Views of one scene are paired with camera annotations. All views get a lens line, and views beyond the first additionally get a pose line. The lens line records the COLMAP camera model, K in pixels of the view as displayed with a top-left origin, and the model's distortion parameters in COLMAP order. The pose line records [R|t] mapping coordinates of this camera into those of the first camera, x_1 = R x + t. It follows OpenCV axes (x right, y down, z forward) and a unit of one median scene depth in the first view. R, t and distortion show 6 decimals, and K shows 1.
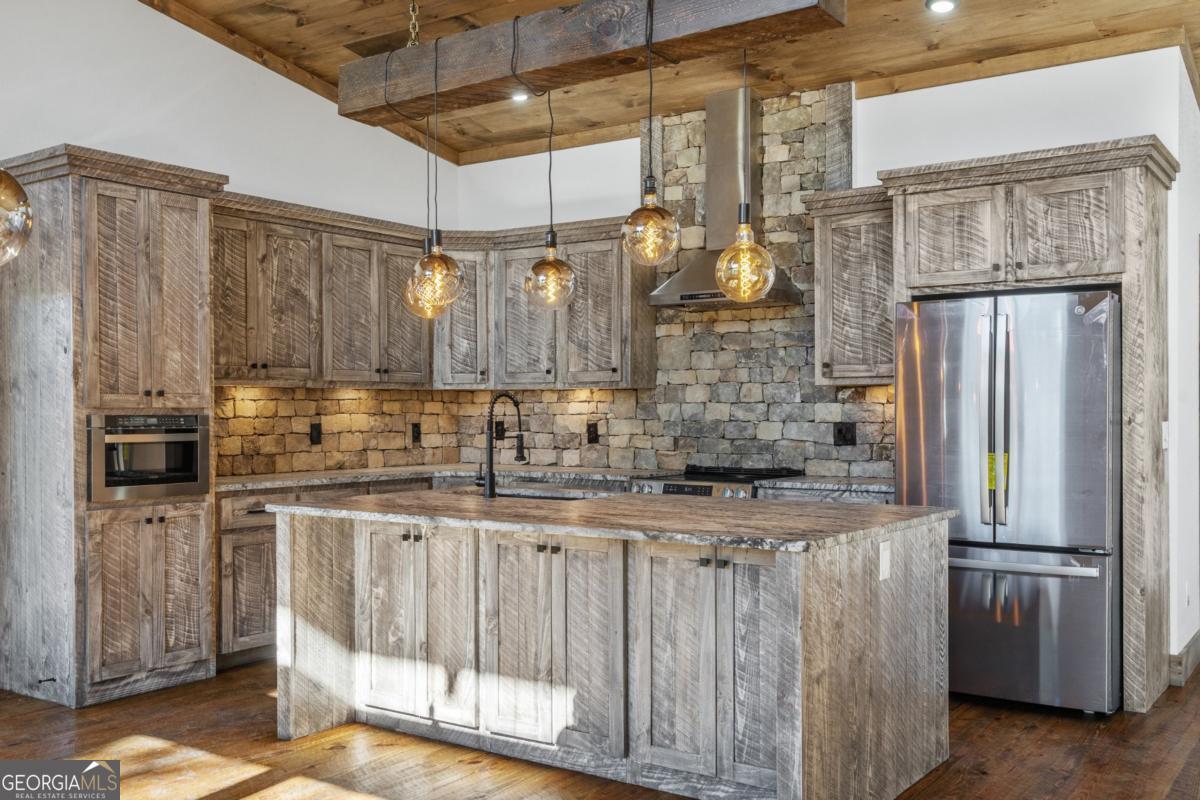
lens RADIAL K [[1128.6, 0, 588.5], [0, 1128.6, 423.6], [0, 0, 1]] dist [-0.004498, 0.000000]
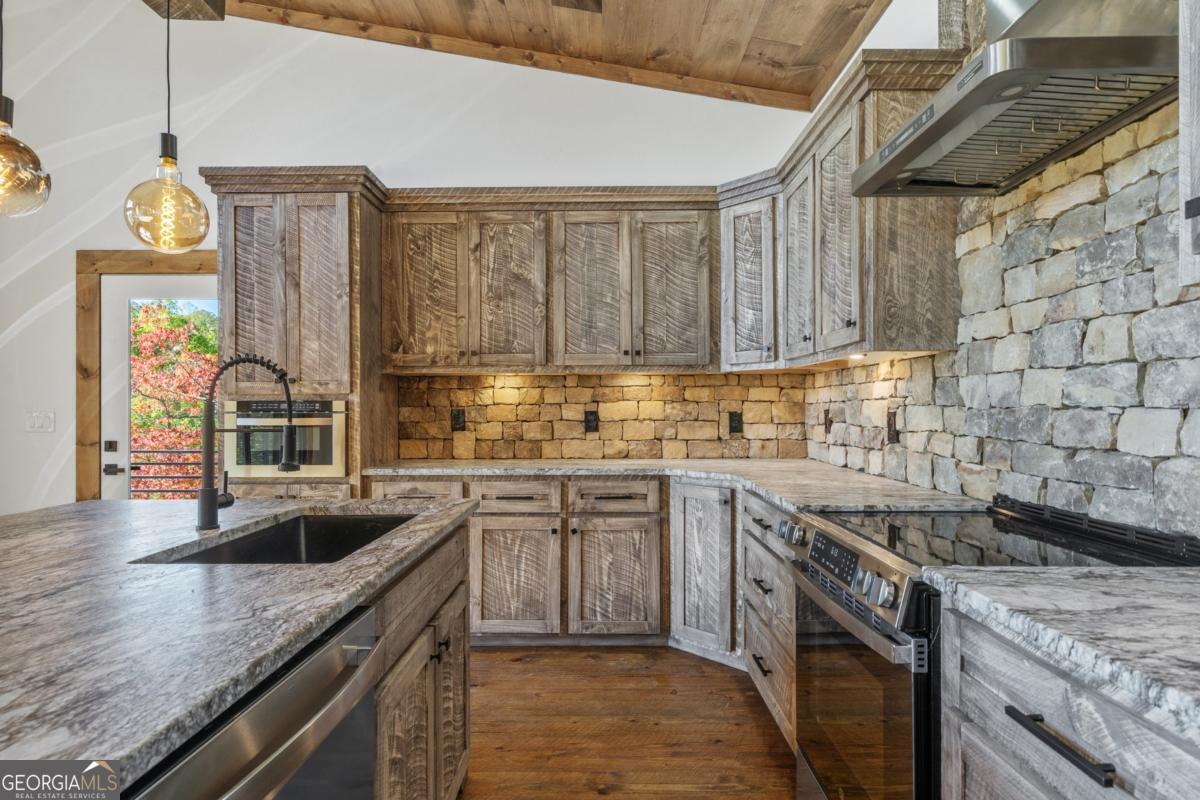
lens RADIAL K [[643.3, 0, 594.1], [0, 643.3, 409.5], [0, 0, 1]] dist [-0.001736, 0.001357]
pose [[0.571925, 0.001518, -0.820304, 0.232452], [-0.007141, 0.999970, -0.003128, 0.000574], [0.820274, 0.007647, 0.571919, 0.710222]]
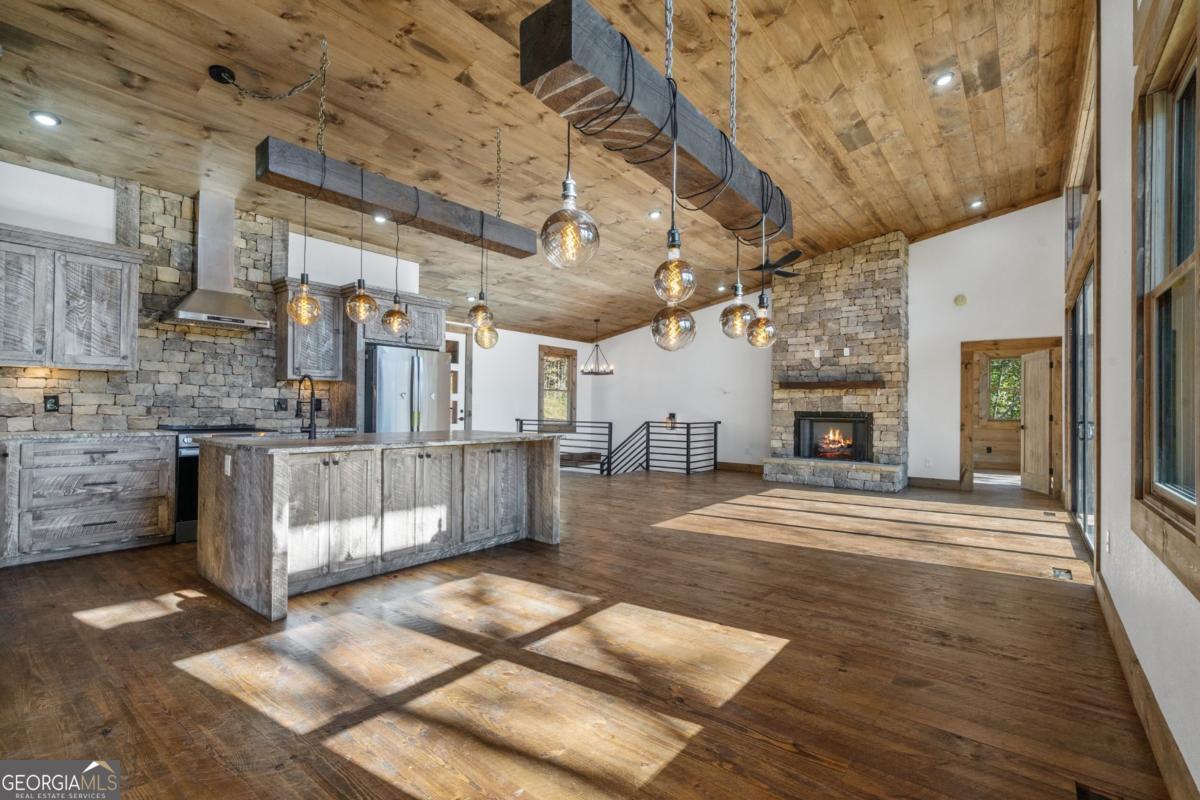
lens RADIAL K [[552.7, 0, 602.4], [0, 552.7, 404.4], [0, 0, 1]] dist [0.001107, 0.000448]
pose [[0.051041, 0.011348, 0.998632, -0.637925], [0.000031, 0.999935, -0.011364, 0.018053], [-0.998697, 0.000611, 0.051038, 0.394640]]
